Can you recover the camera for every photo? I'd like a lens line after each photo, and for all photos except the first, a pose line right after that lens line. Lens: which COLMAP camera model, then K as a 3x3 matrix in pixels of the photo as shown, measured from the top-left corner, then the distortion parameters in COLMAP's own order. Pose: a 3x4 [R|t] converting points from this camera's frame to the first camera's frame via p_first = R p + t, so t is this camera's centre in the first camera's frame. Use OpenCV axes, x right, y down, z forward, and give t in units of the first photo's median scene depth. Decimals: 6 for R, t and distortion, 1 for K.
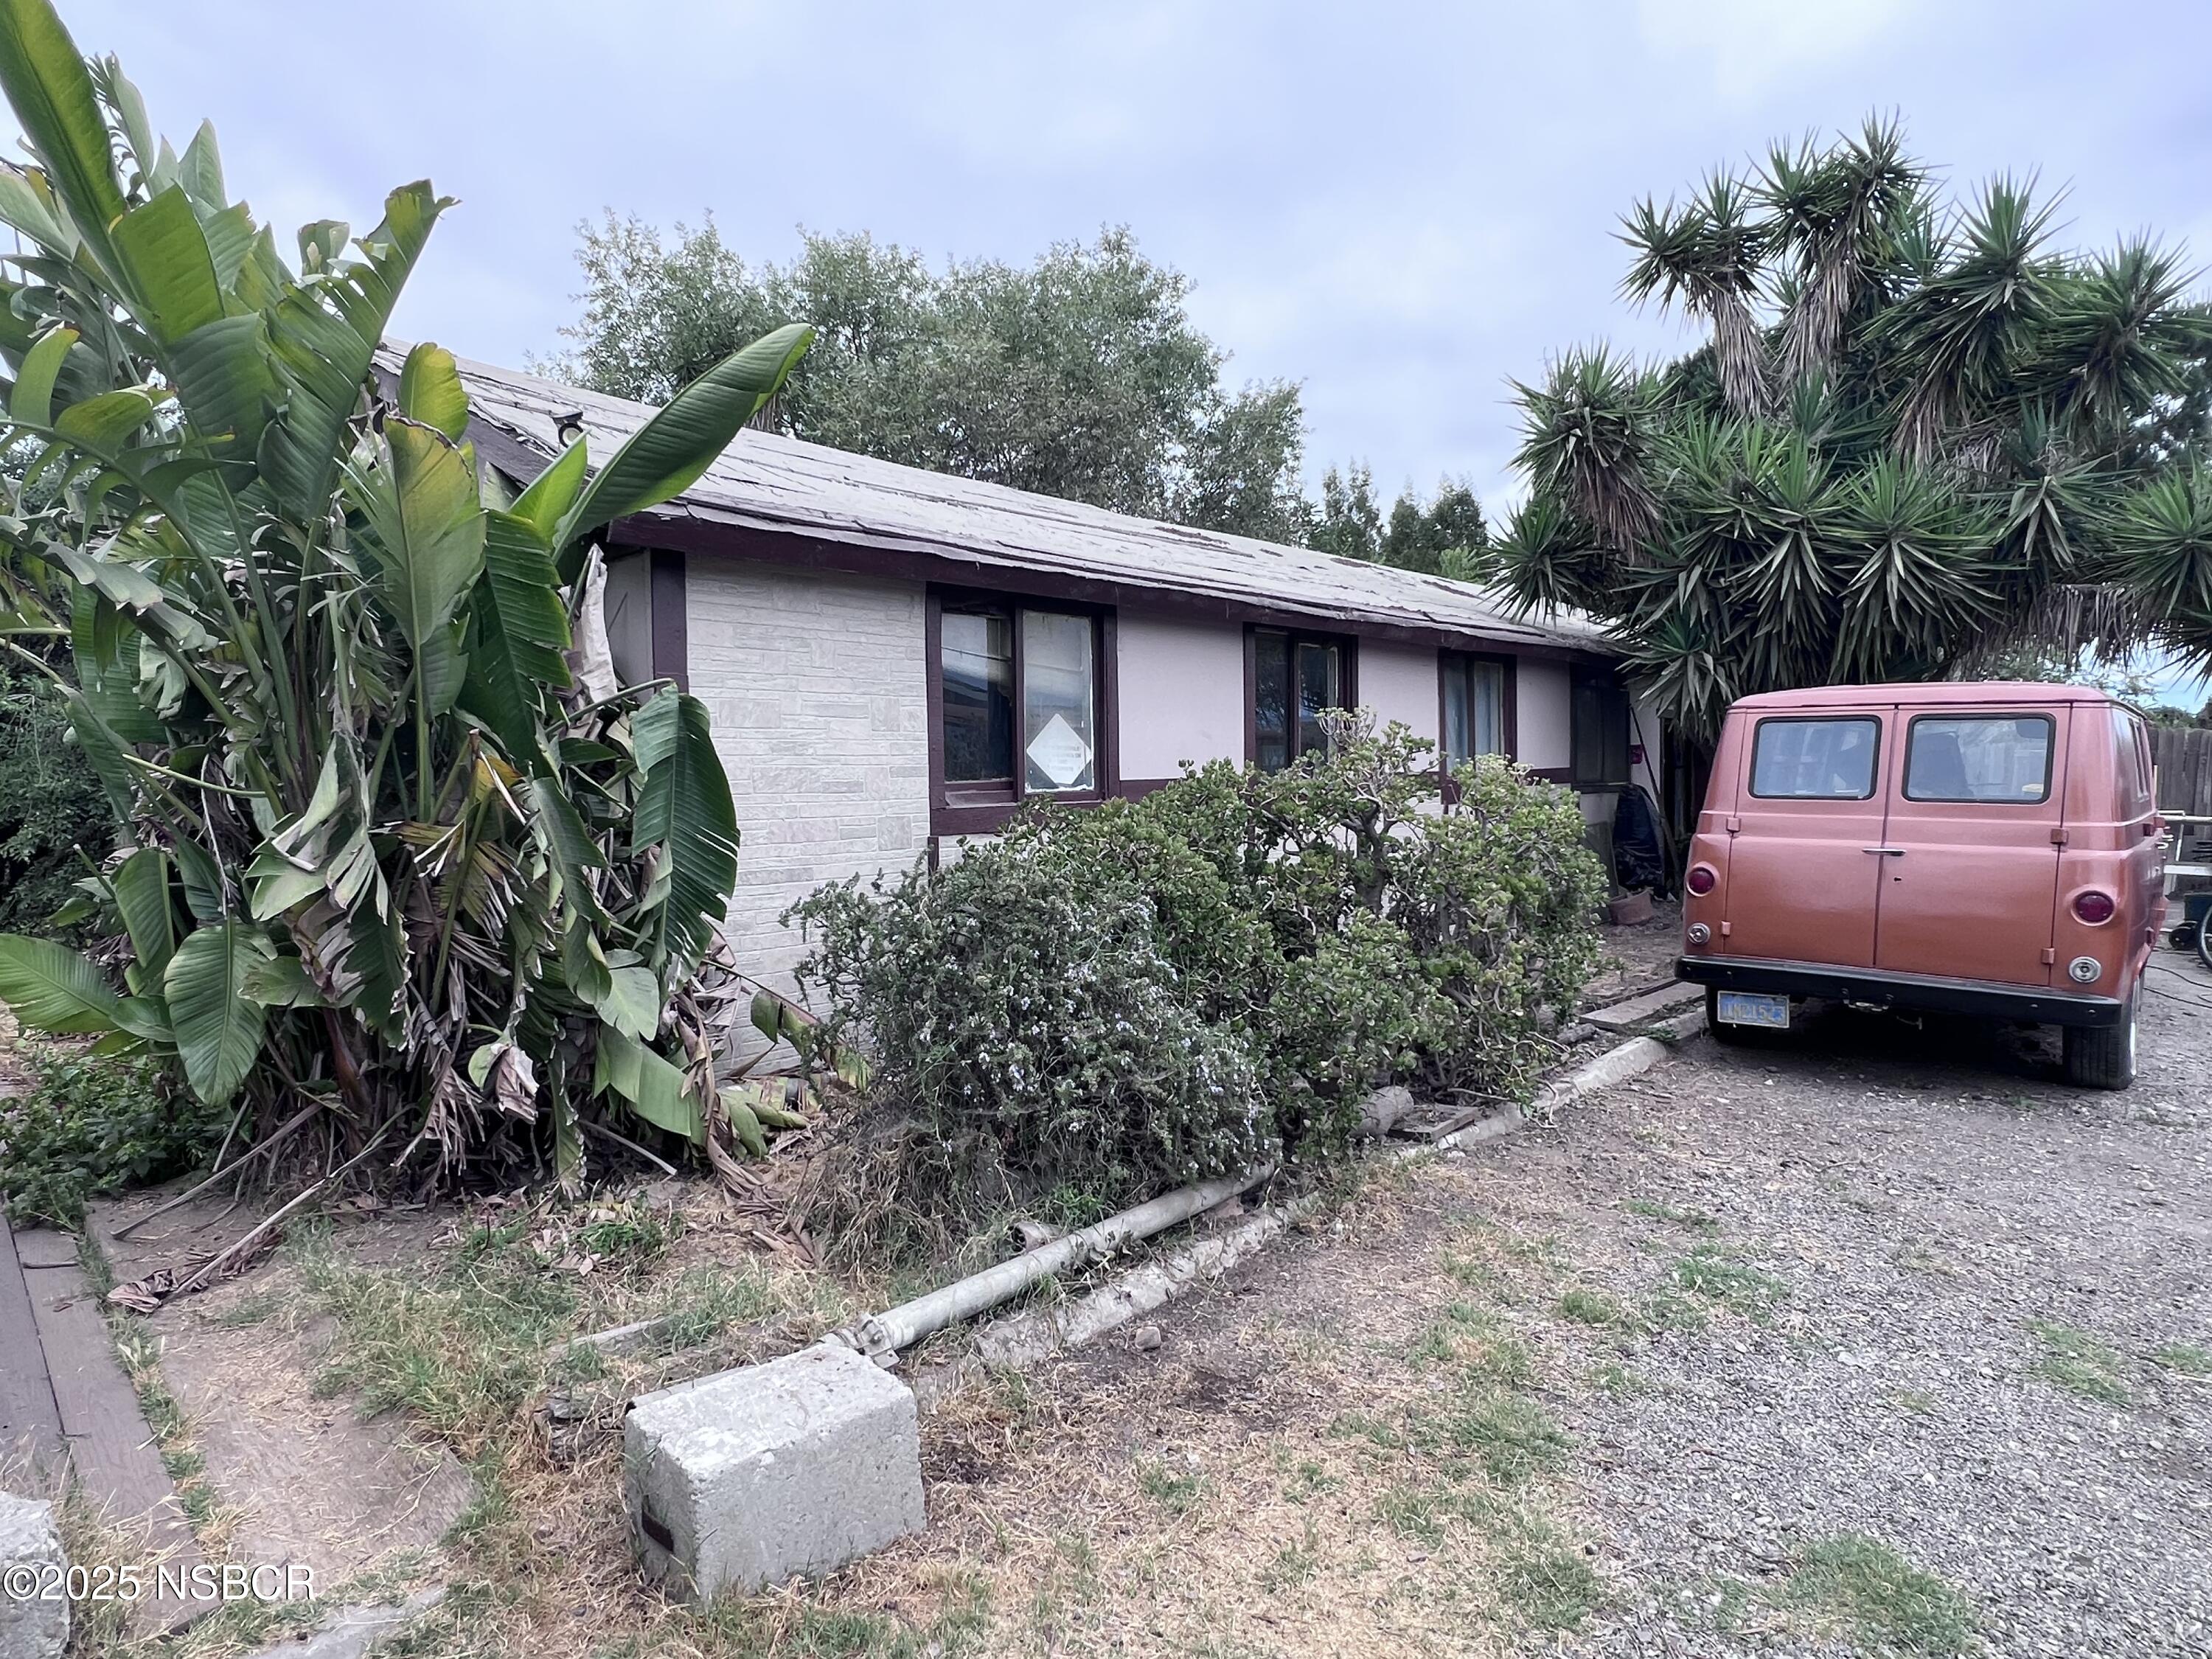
lens RADIAL K [[1246.8, 0, 1103.5], [0, 1246.8, 839.0], [0, 0, 1]] dist [-0.004918, 0.002289]
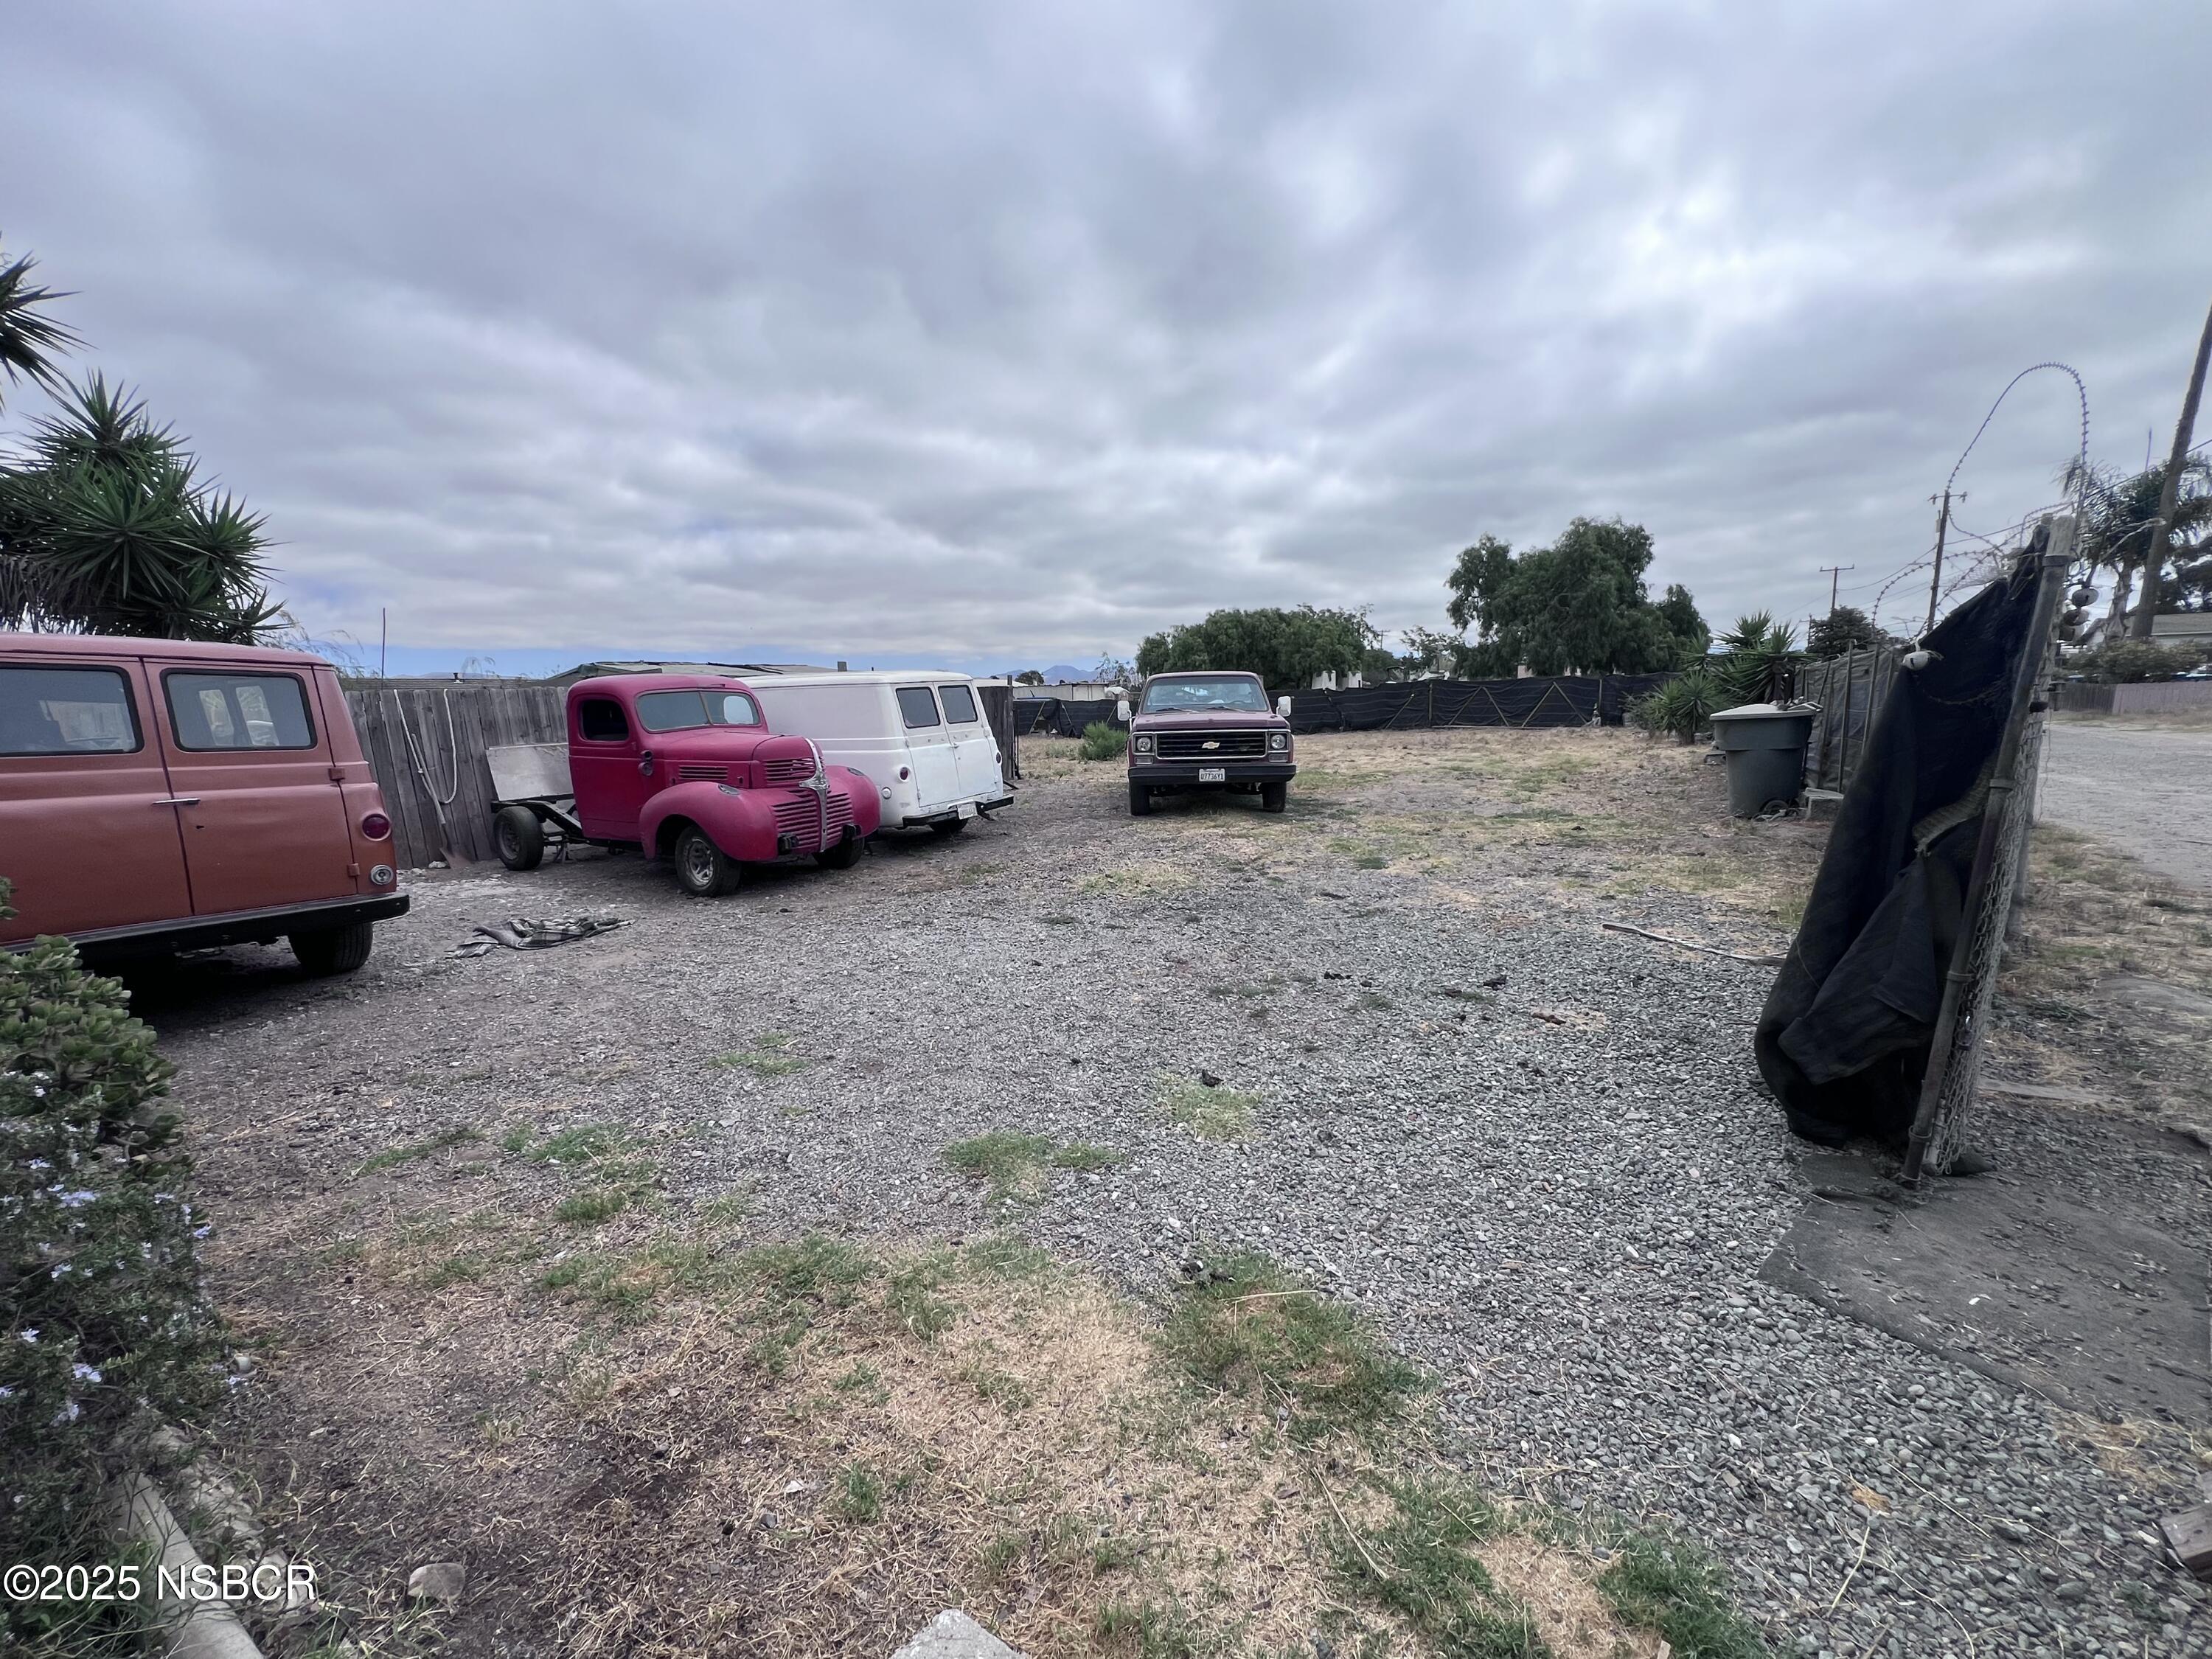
lens RADIAL K [[889.4, 0, 1113.8], [0, 889.4, 819.4], [0, 0, 1]] dist [-0.001576, -0.000453]
pose [[-0.189596, -0.106635, 0.976054, -0.250817], [0.074948, 0.989613, 0.122675, -0.008356], [-0.978997, 0.096412, -0.179635, 0.412494]]
